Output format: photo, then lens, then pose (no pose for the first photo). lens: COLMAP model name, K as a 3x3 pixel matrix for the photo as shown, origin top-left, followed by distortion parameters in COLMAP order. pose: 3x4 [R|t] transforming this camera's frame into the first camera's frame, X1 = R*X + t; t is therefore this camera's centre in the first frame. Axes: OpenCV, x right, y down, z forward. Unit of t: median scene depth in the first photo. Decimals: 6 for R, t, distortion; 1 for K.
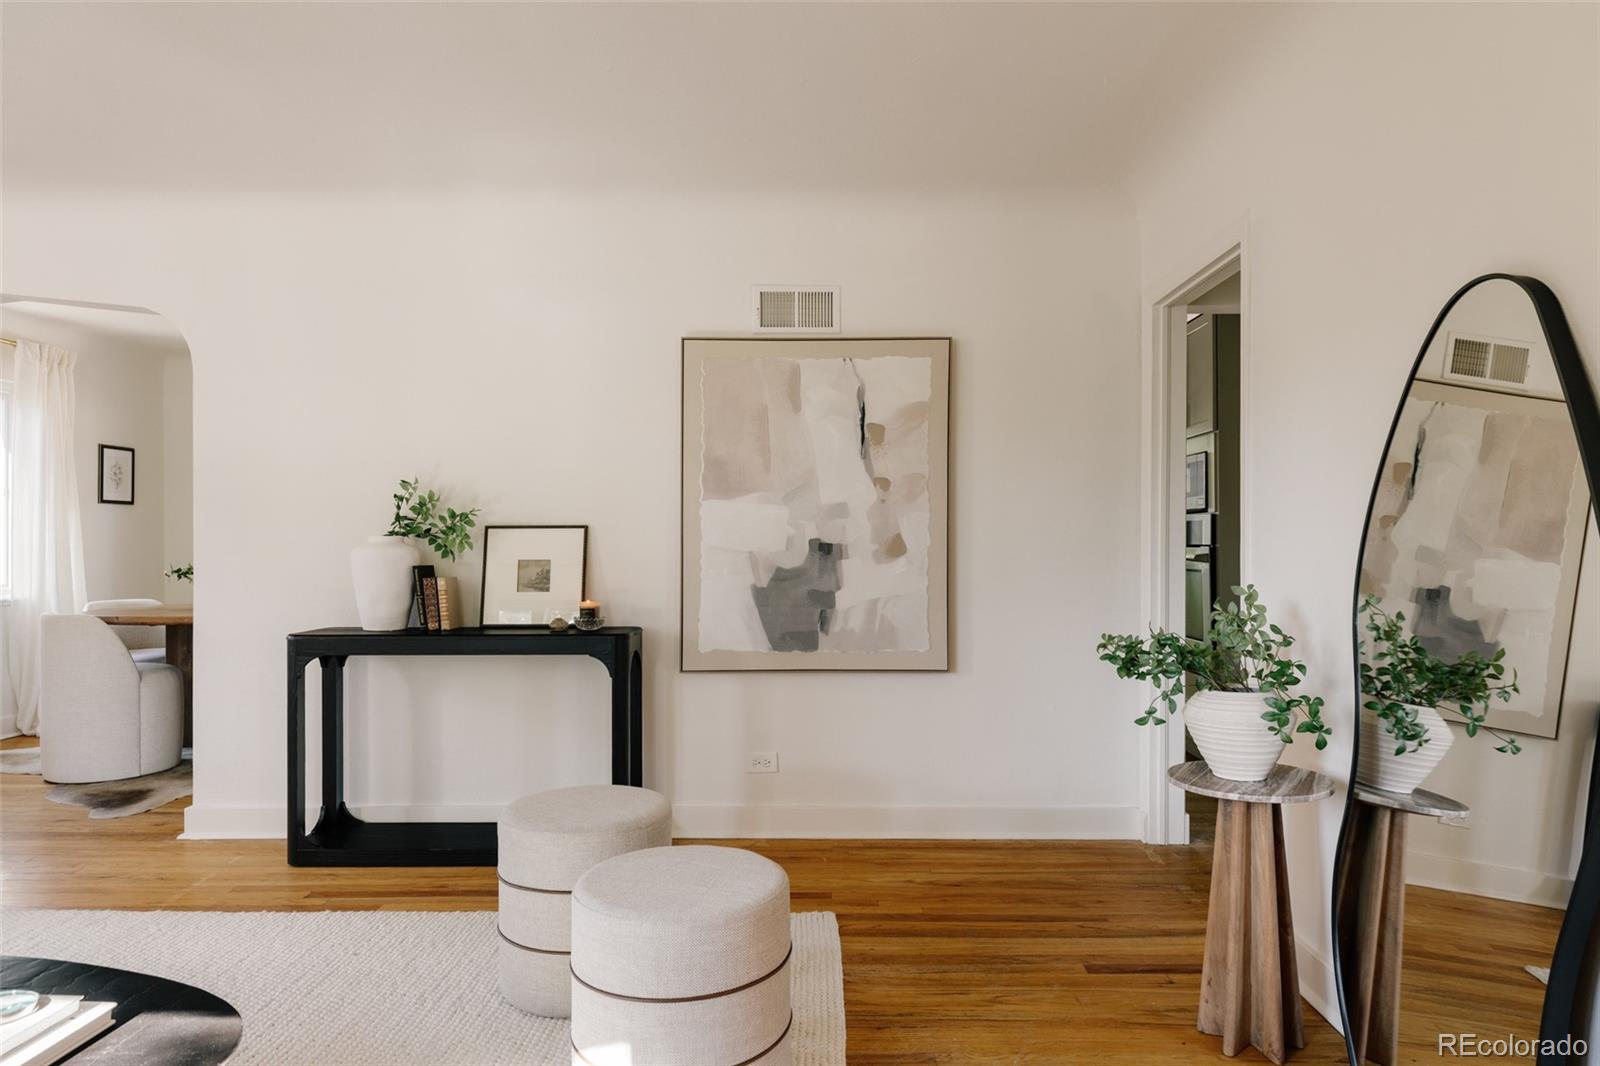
lens RADIAL K [[948.3, 0, 797.2], [0, 948.3, 537.4], [0, 0, 1]] dist [0.005590, -0.001886]
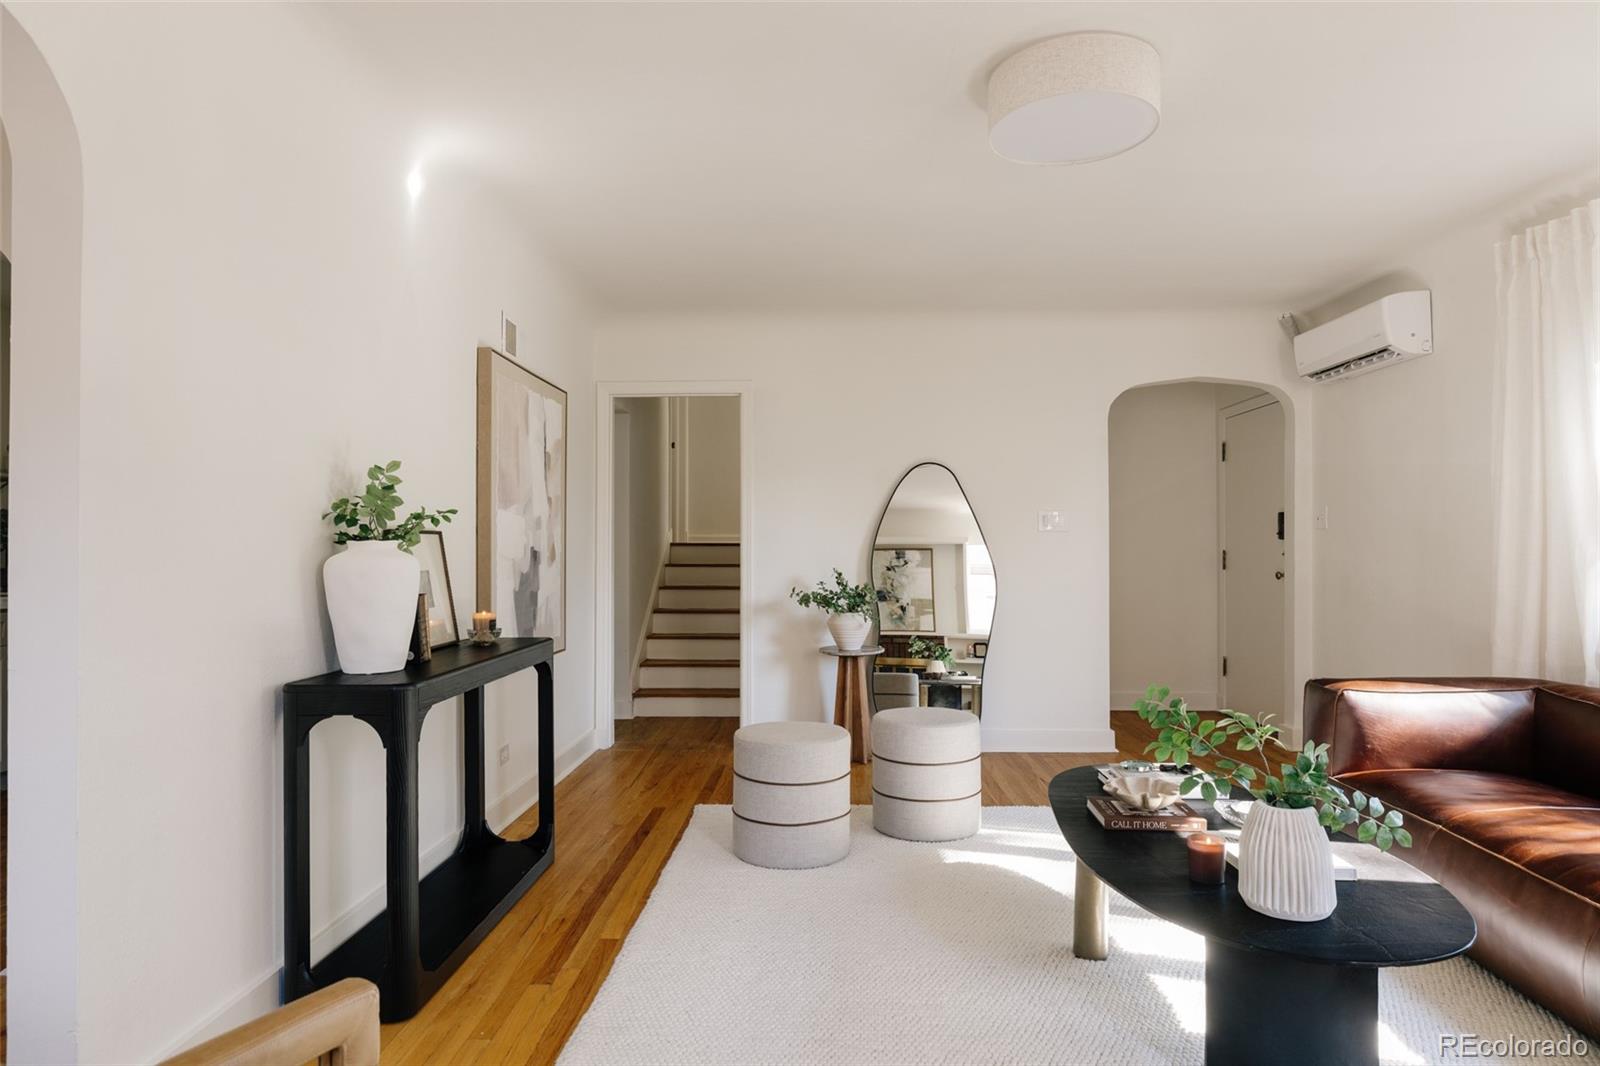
lens RADIAL K [[948.3, 0, 797.8], [0, 948.3, 540.0], [0, 0, 1]] dist [0.005590, -0.001886]
pose [[0.024813, 0.008801, 0.999653, -1.124309], [-0.003497, 0.999956, -0.008717, 0.001909], [-0.999686, -0.003280, 0.024843, 0.645885]]
